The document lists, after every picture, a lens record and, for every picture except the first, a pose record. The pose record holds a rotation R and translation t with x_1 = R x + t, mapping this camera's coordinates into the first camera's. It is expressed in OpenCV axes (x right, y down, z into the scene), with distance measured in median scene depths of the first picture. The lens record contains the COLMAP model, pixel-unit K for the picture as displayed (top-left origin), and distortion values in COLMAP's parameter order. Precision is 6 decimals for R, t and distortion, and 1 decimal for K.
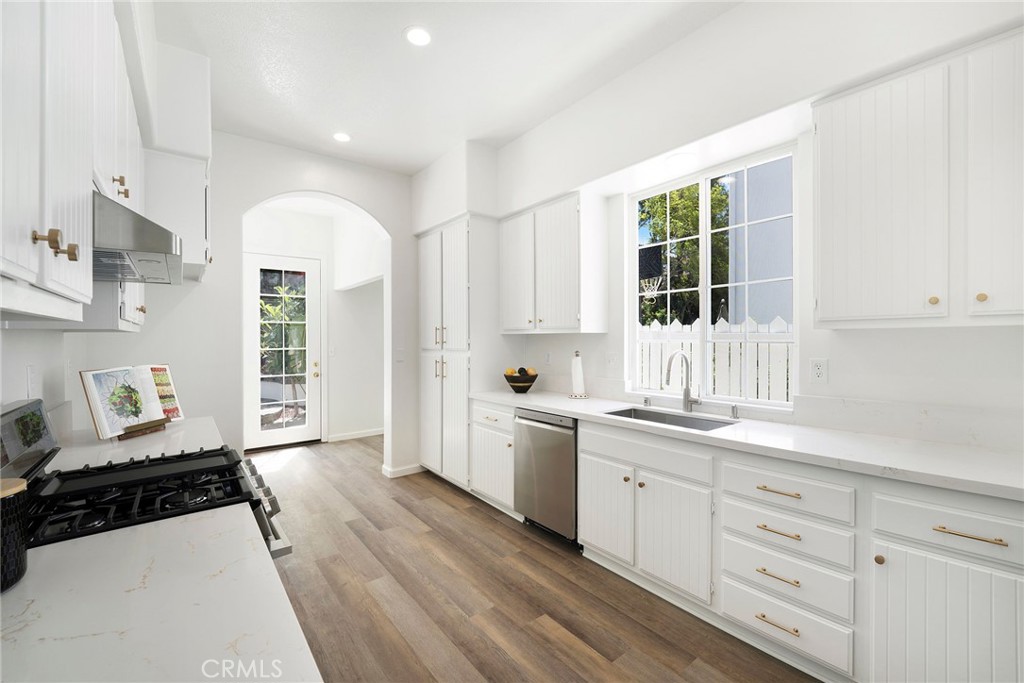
lens RADIAL K [[425.5, 0, 527.8], [0, 425.5, 342.1], [0, 0, 1]] dist [-0.001517, -0.000137]
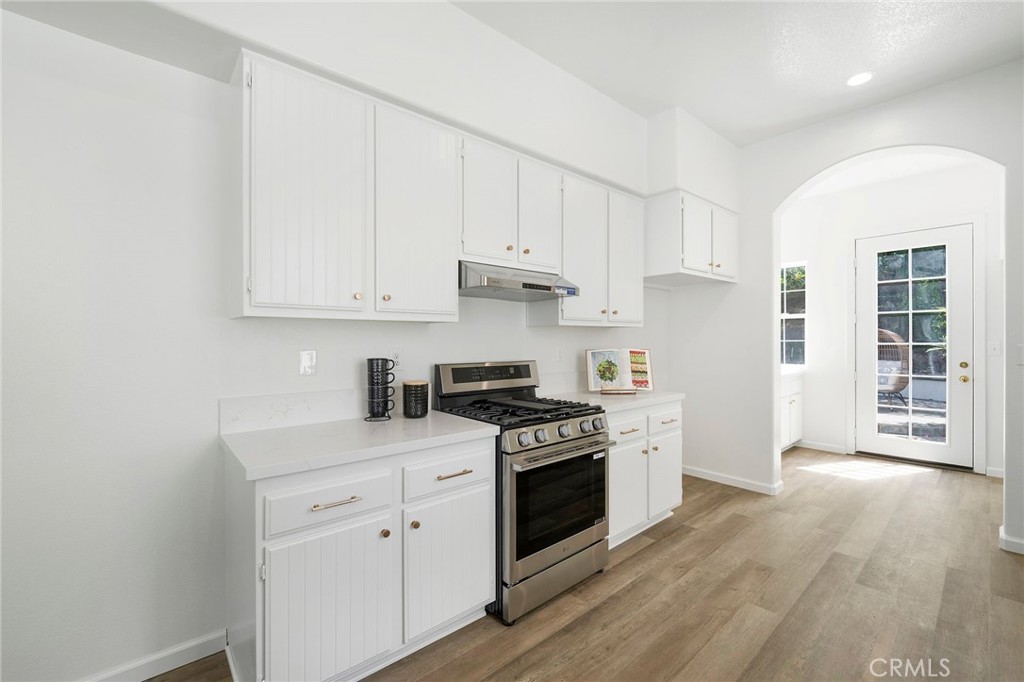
lens RADIAL K [[406.3, 0, 507.7], [0, 406.3, 338.4], [0, 0, 1]] dist [-0.000296, -0.000161]
pose [[0.046192, 0.002889, -0.998928, 0.433712], [-0.003322, 0.999991, 0.002738, 0.013159], [0.998927, 0.003192, 0.046201, 0.446279]]
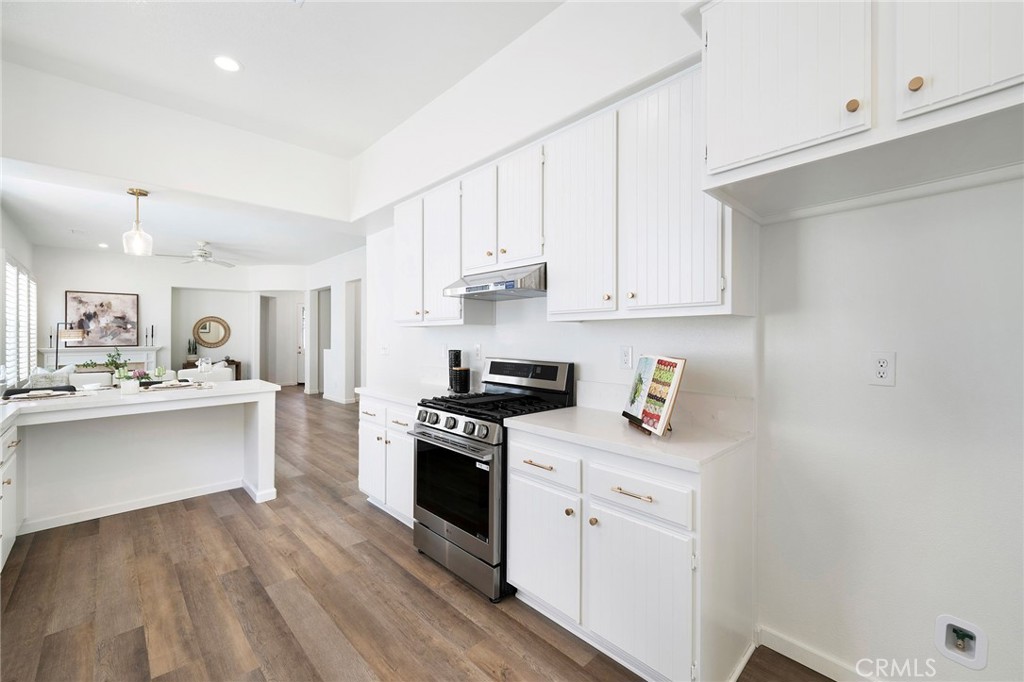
lens RADIAL K [[445.6, 0, 530.9], [0, 445.6, 338.5], [0, 0, 1]] dist [-0.001079, 0.003896]
pose [[-0.993506, 0.004793, -0.113677, -0.469537], [0.003599, 0.999936, 0.010707, 0.007608], [0.113721, 0.010228, -0.993460, 1.613945]]
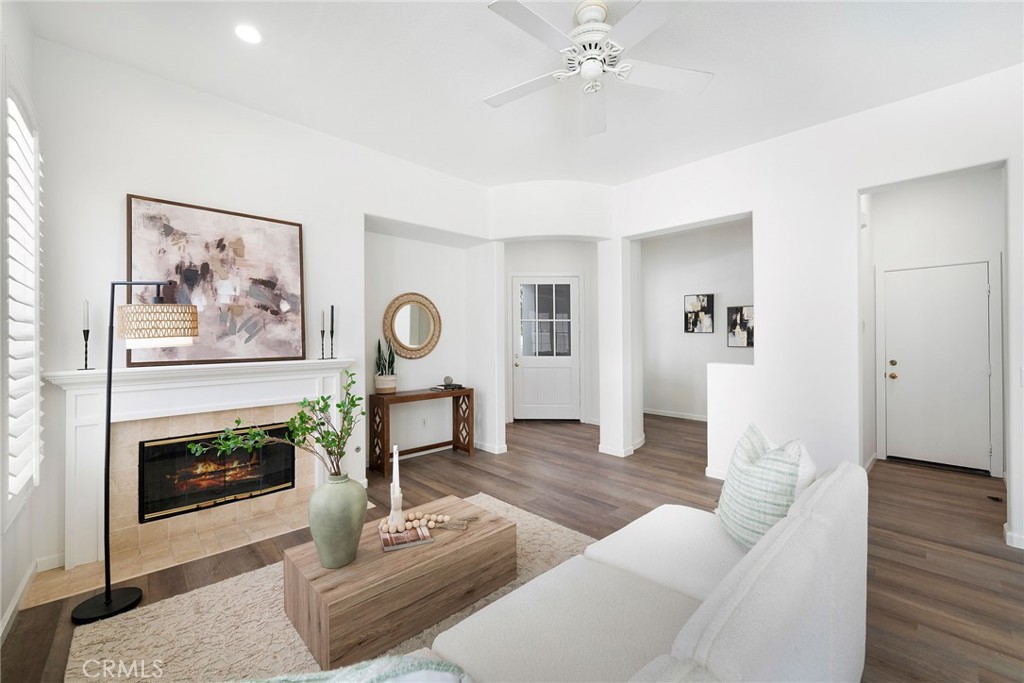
lens RADIAL K [[425.5, 0, 527.8], [0, 425.5, 342.1], [0, 0, 1]] dist [-0.001517, -0.000137]
pose [[-0.993152, 0.007935, -0.116559, 1.503218], [0.006090, 0.999851, 0.016173, 0.025456], [0.116669, 0.015352, -0.993052, -0.666087]]
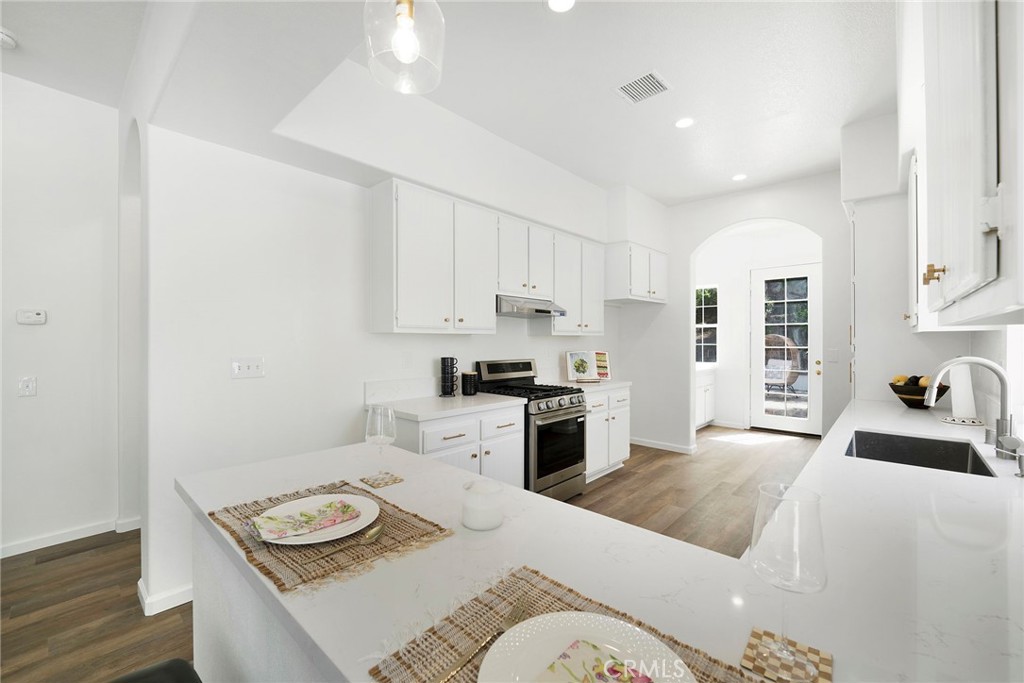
lens RADIAL K [[407.0, 0, 510.3], [0, 407.0, 335.9], [0, 0, 1]] dist [-0.000775, -0.000033]
pose [[0.179213, -0.003051, -0.983806, 0.898887], [-0.009710, 0.999941, -0.004870, -0.006804], [0.983762, 0.010425, 0.179172, 0.189735]]
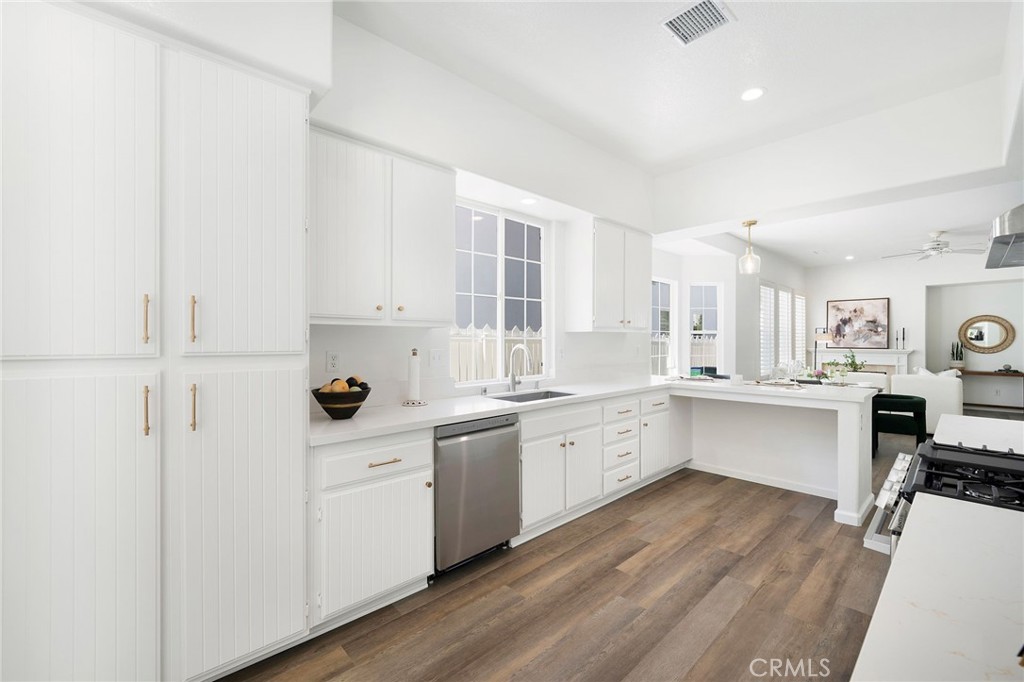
lens RADIAL K [[418.9, 0, 471.6], [0, 418.9, 337.4], [0, 0, 1]] dist [-0.021289, -0.000310]
pose [[-0.024379, 0.005887, 0.999685, -0.941014], [0.005399, 0.999969, -0.005757, 0.003944], [-0.999688, 0.005257, -0.024410, 1.214072]]
